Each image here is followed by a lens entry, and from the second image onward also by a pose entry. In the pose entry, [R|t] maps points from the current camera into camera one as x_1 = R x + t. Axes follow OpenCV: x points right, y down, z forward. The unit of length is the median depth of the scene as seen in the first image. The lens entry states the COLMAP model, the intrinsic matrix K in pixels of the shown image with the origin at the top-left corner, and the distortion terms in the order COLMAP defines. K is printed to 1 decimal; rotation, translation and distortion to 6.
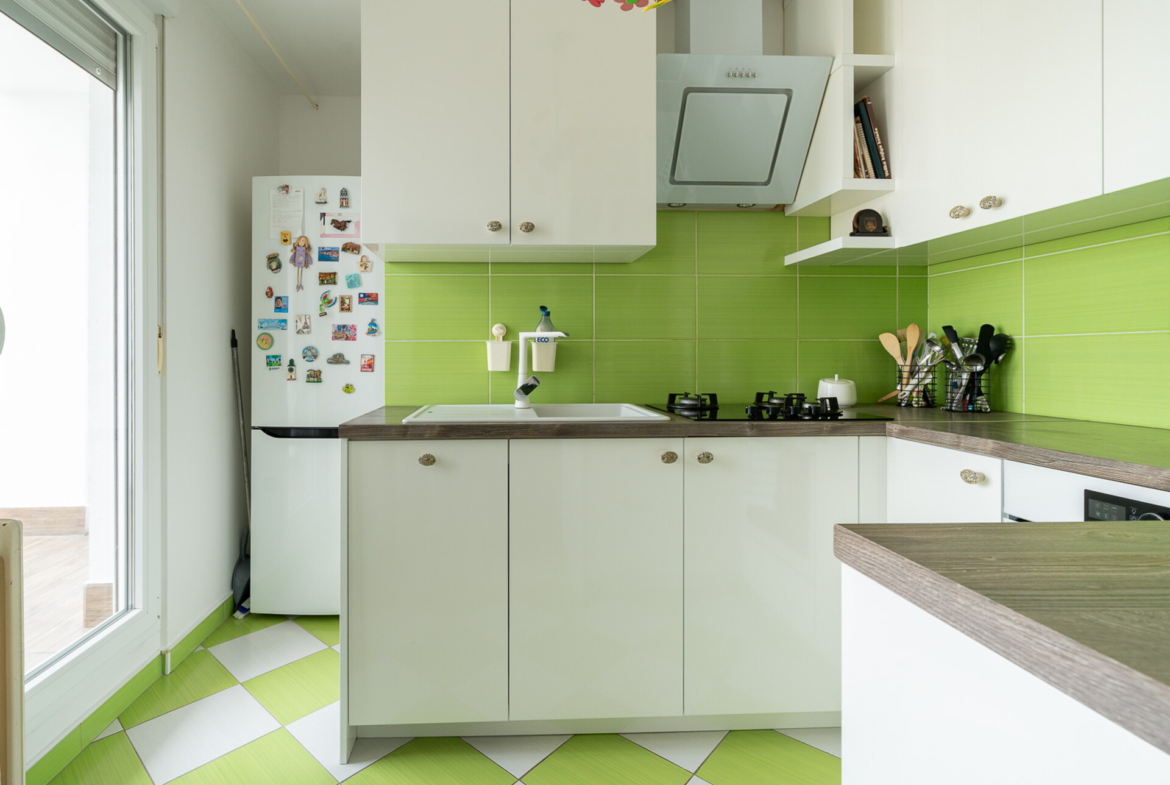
lens RADIAL K [[561.7, 0, 529.1], [0, 561.7, 356.7], [0, 0, 1]] dist [-0.002747, 0.000393]
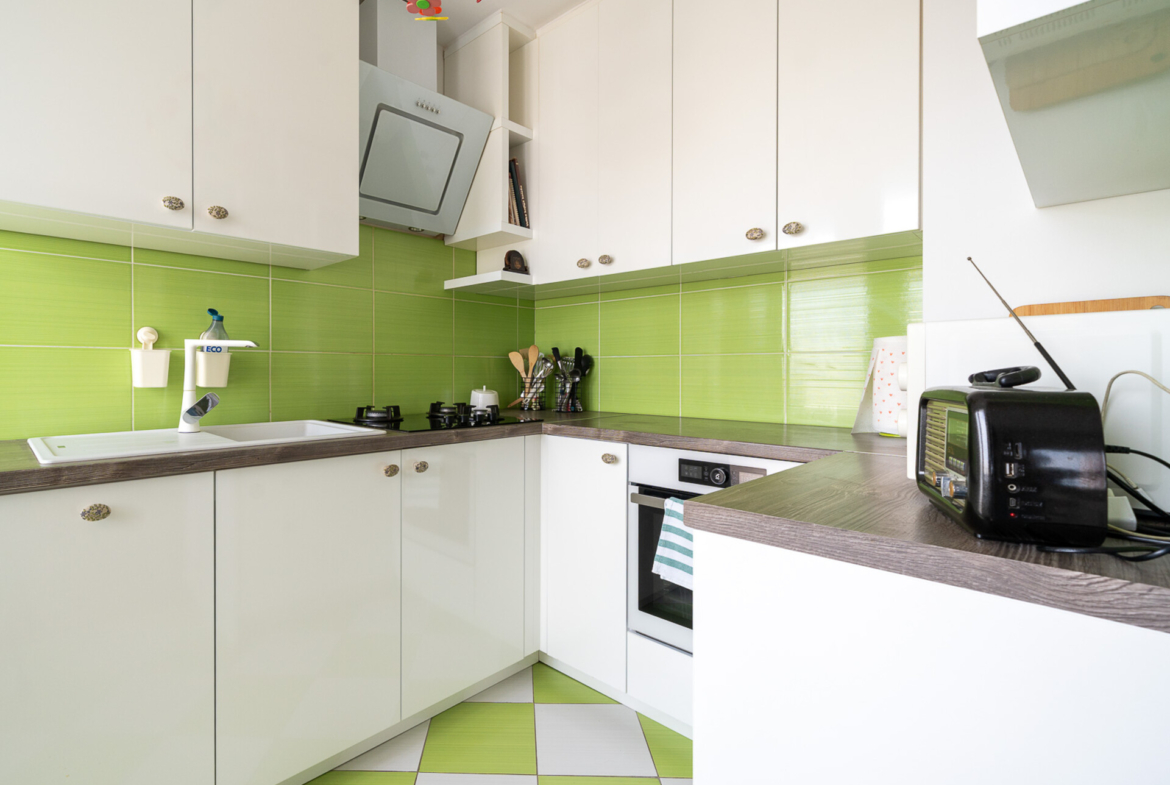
lens RADIAL K [[539.4, 0, 545.4], [0, 539.4, 376.0], [0, 0, 1]] dist [-0.000214, 0.000216]
pose [[0.758659, -0.002745, 0.651482, -0.116373], [-0.004018, 0.999952, 0.008892, 0.000473], [-0.651475, -0.009363, 0.758612, 0.062584]]
